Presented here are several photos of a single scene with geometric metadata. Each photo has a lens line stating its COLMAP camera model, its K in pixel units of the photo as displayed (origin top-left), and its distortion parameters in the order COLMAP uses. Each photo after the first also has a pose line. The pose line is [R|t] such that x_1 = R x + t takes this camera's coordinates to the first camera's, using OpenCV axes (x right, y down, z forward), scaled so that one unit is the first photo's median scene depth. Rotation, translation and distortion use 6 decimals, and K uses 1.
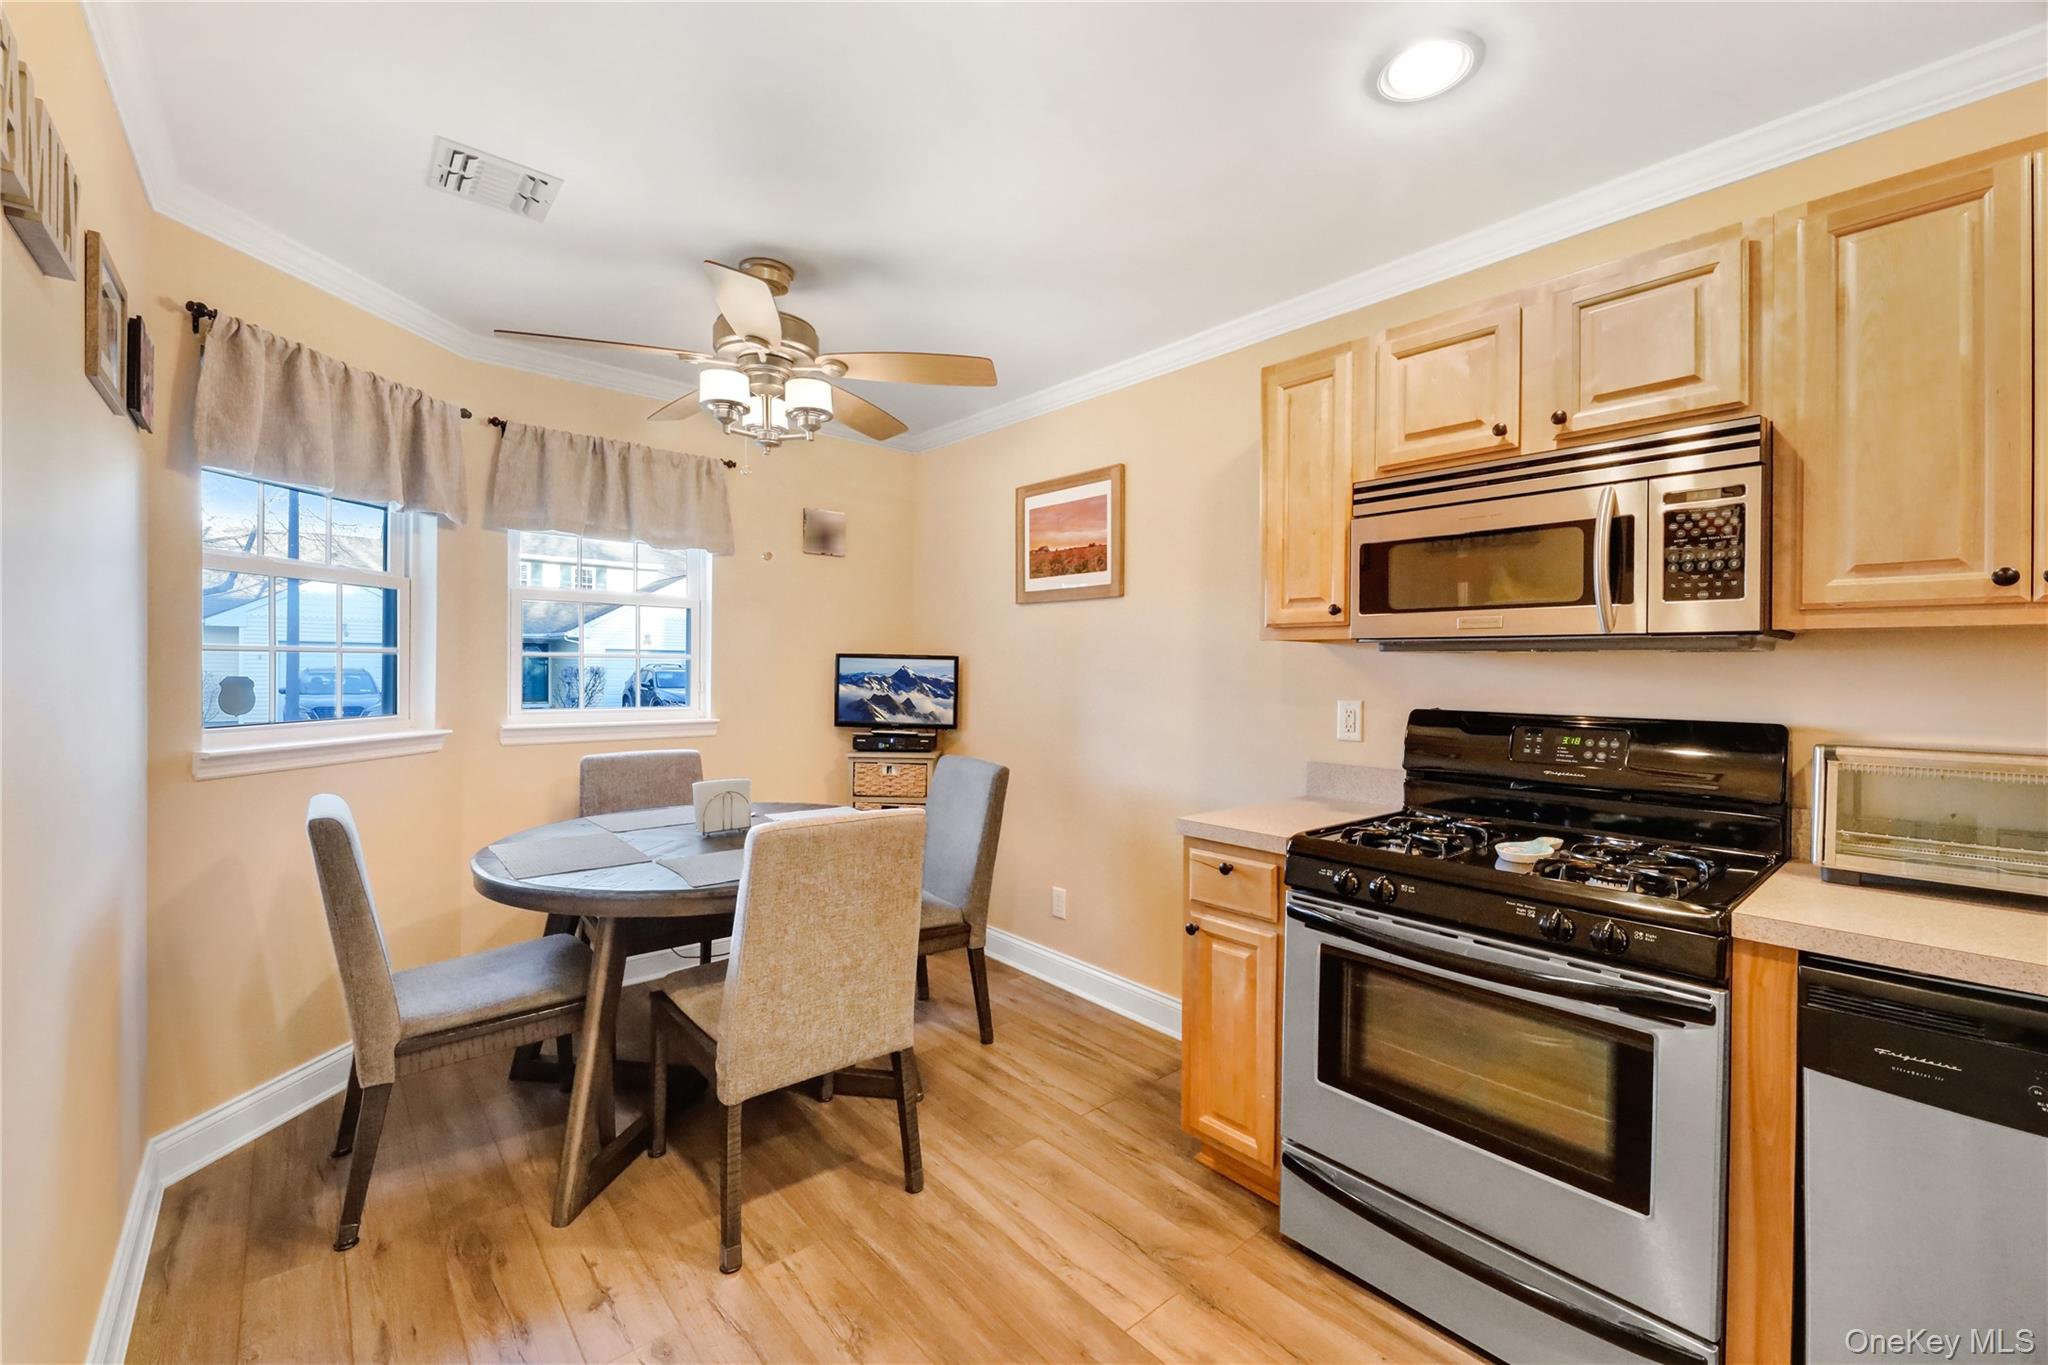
lens RADIAL K [[836.3, 0, 1021.1], [0, 836.3, 677.5], [0, 0, 1]] dist [-0.002790, -0.001223]
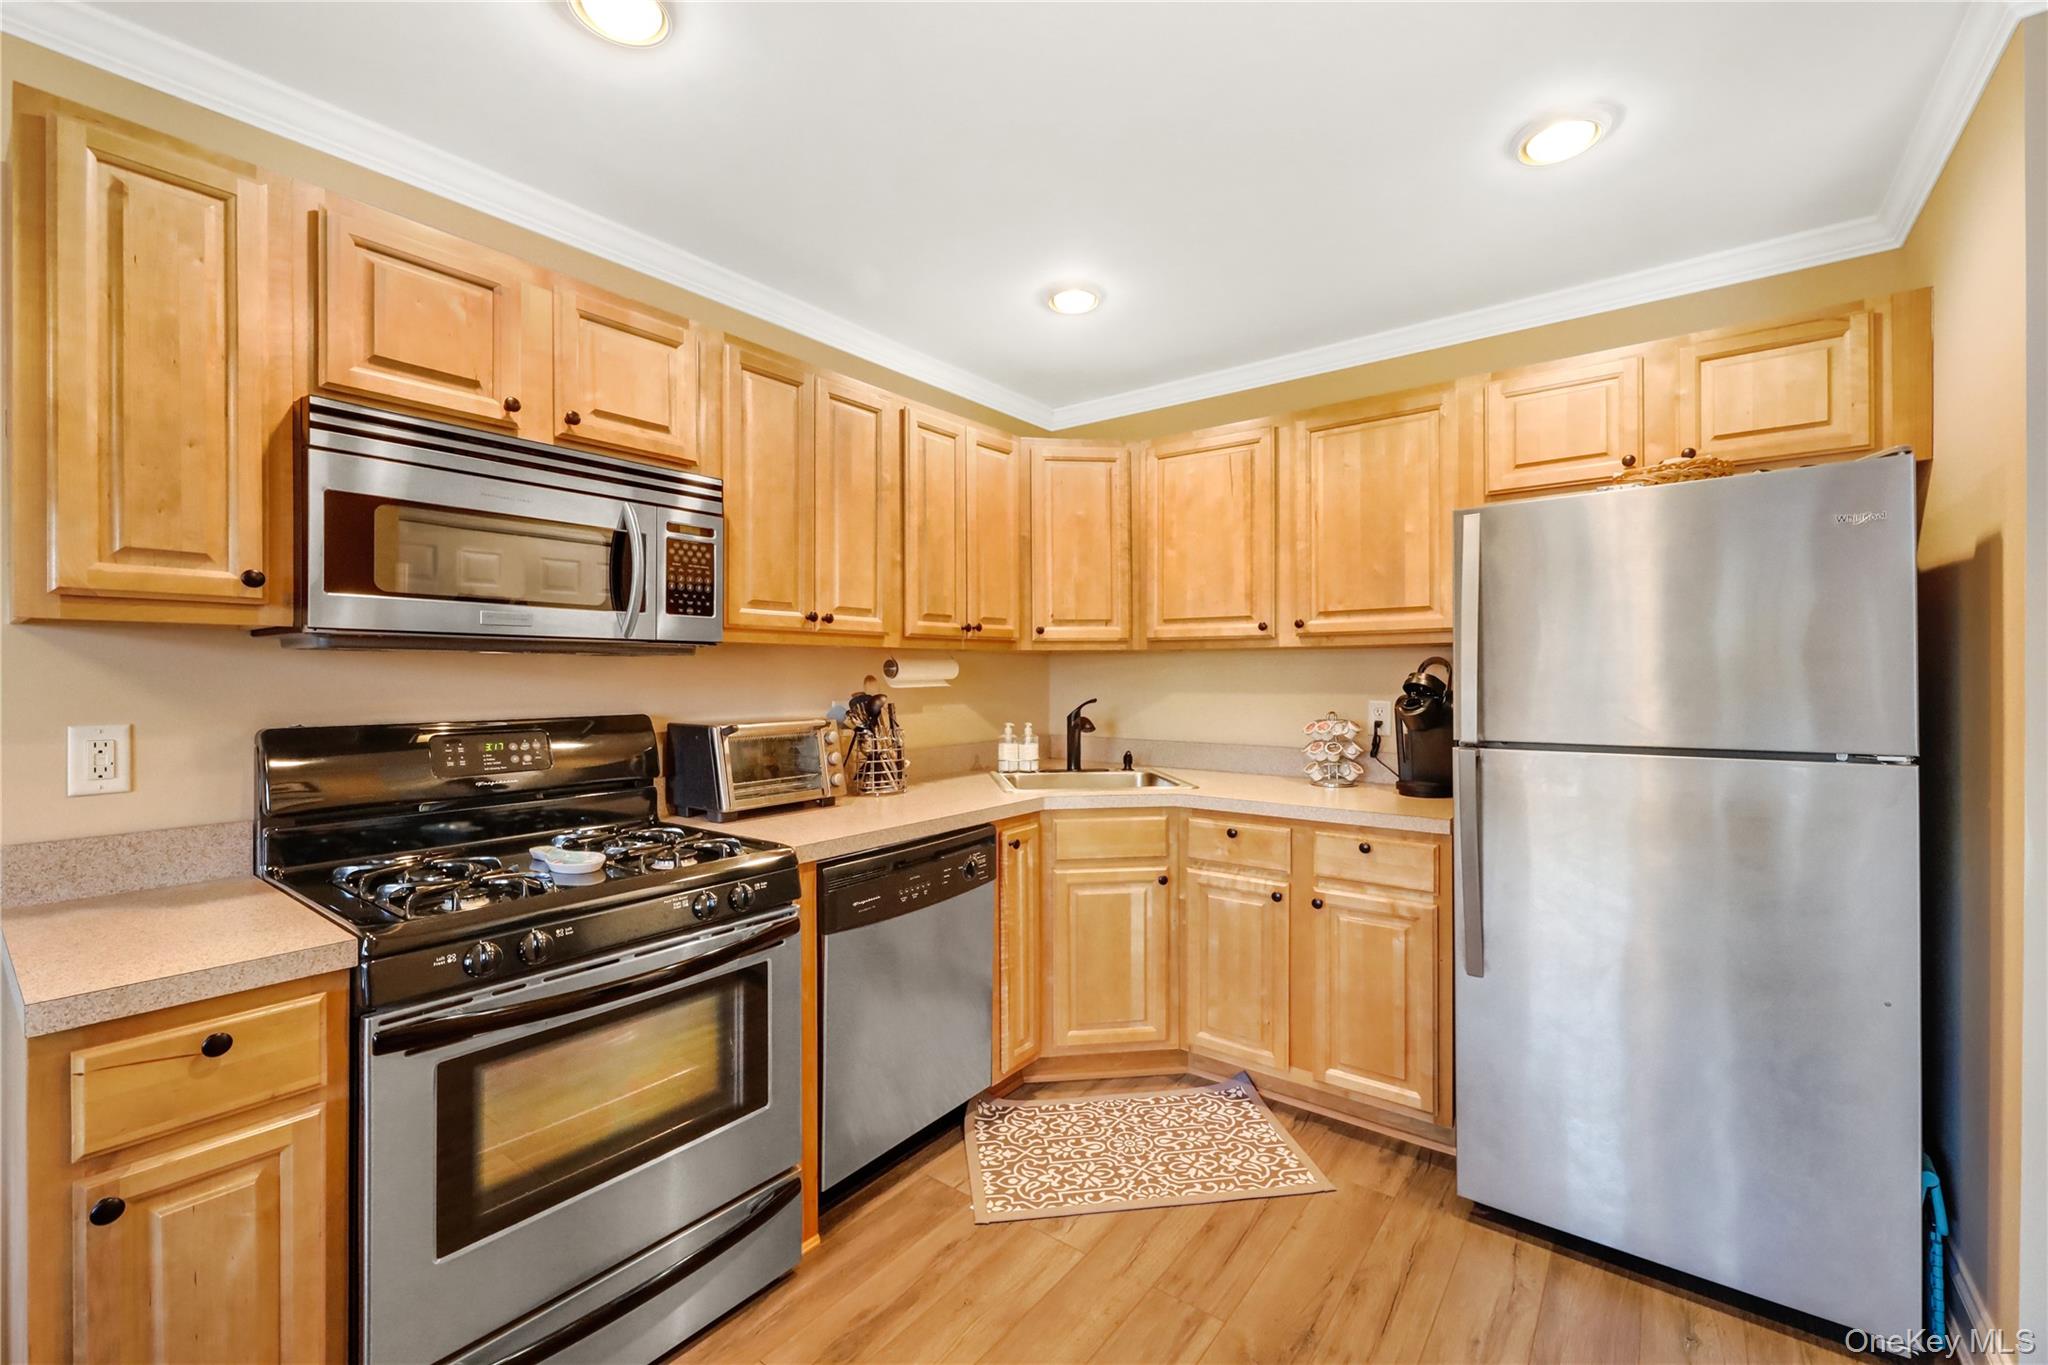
lens RADIAL K [[836.3, 0, 1020.6], [0, 836.3, 672.1], [0, 0, 1]] dist [-0.002790, -0.001223]
pose [[-0.202859, -0.003369, 0.979202, -0.479536], [0.010310, 0.999931, 0.005576, -0.010232], [-0.979154, 0.011227, -0.202810, 0.750327]]
